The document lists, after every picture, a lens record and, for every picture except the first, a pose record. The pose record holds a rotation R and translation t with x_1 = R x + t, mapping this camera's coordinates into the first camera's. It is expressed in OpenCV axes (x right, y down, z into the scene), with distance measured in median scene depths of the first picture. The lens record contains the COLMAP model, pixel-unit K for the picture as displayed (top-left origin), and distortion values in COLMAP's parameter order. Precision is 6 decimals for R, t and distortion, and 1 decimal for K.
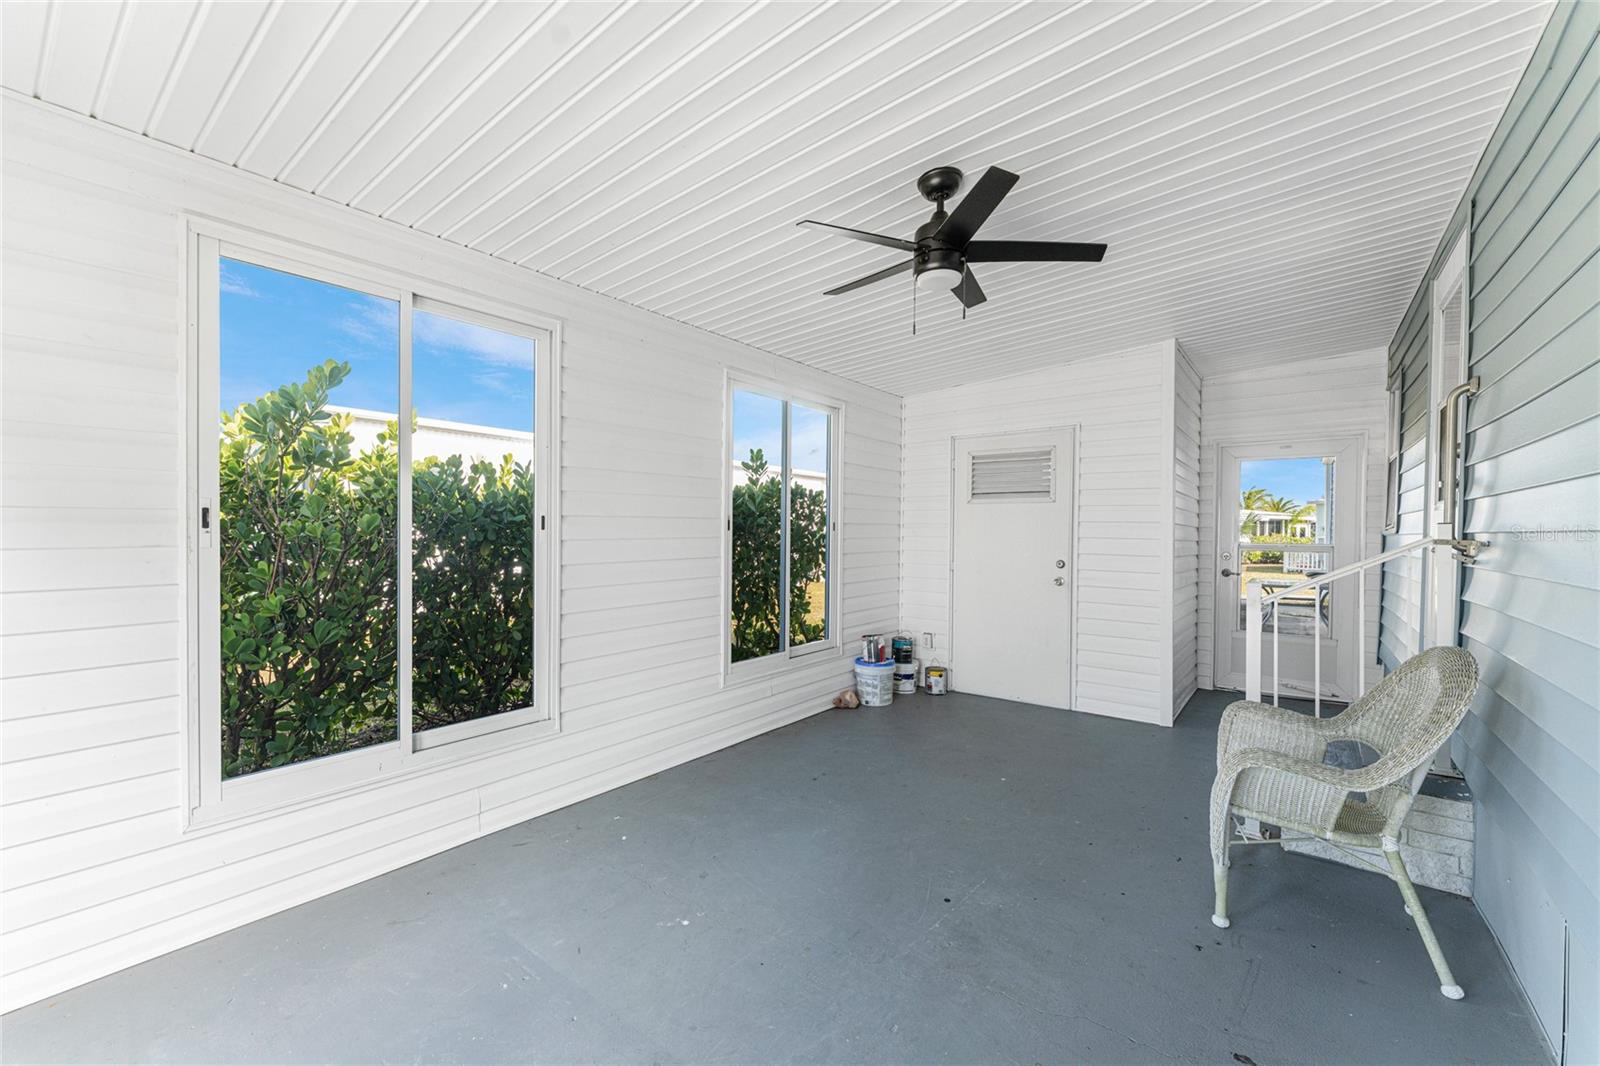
lens RADIAL K [[648.0, 0, 794.3], [0, 648.0, 534.5], [0, 0, 1]] dist [0.002285, -0.000003]
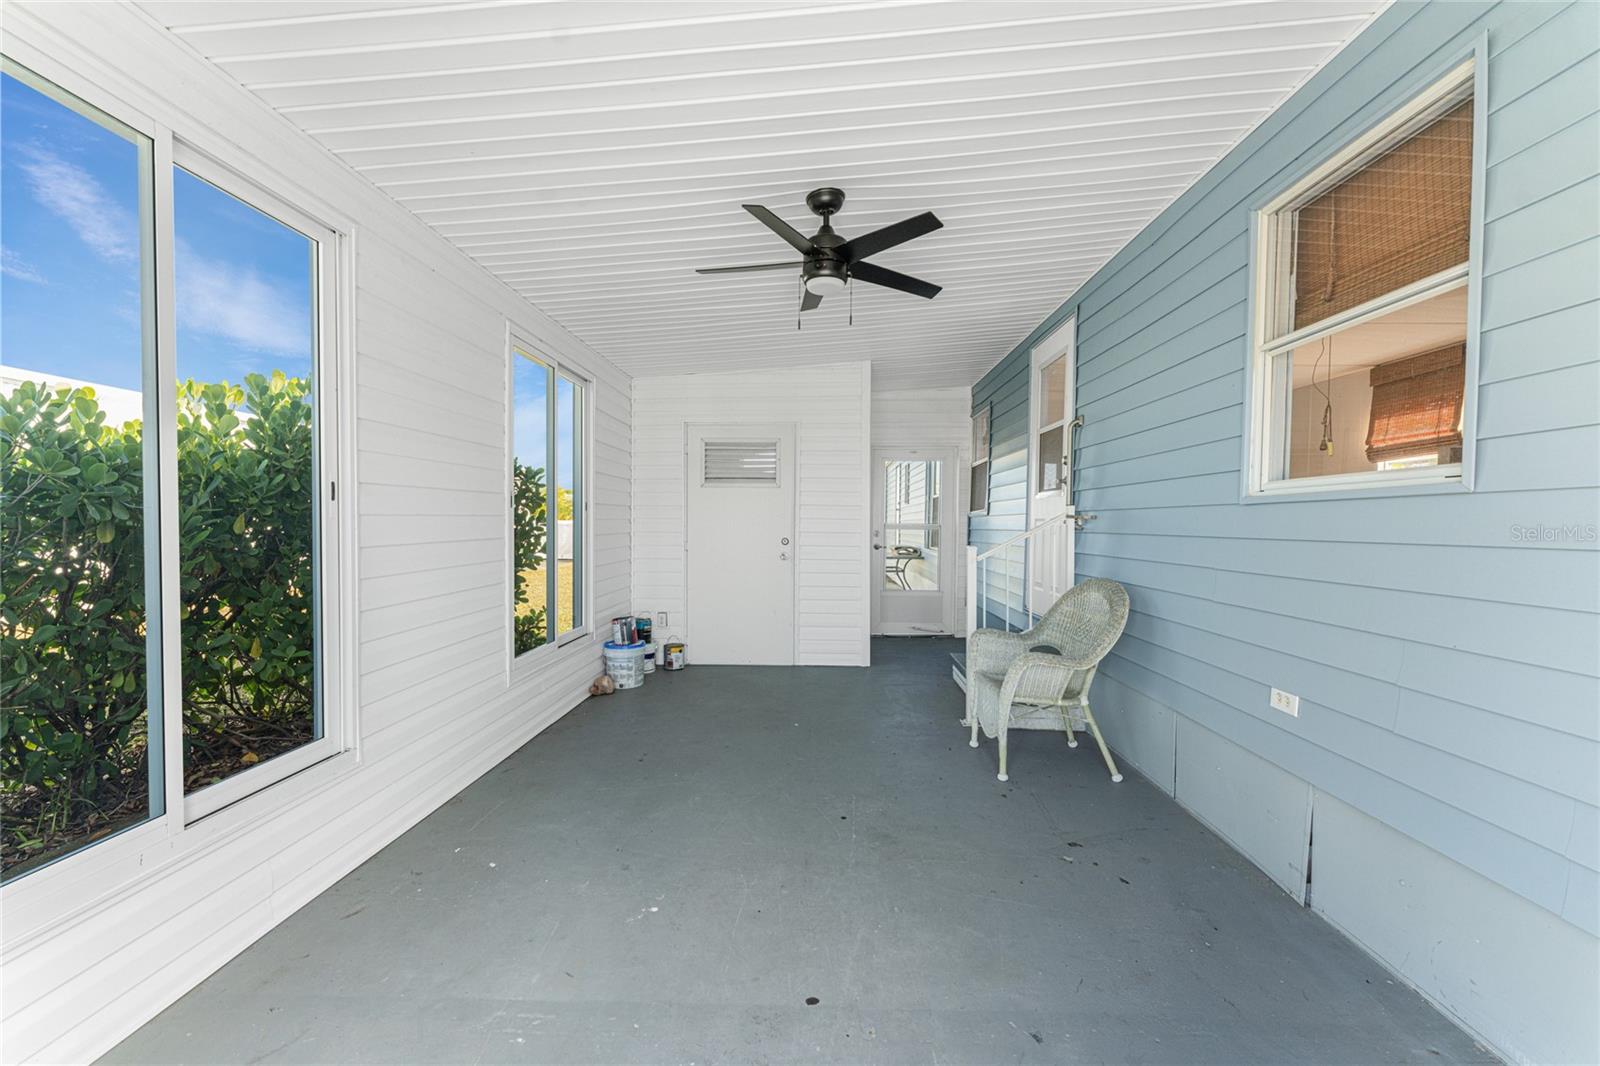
lens RADIAL K [[648.0, 0, 801.0], [0, 648.0, 536.7], [0, 0, 1]] dist [0.002285, -0.000003]
pose [[0.808959, -0.014980, 0.587675, -0.246876], [0.003037, 0.999768, 0.021304, 0.012504], [-0.587858, -0.015449, 0.808817, 0.047327]]
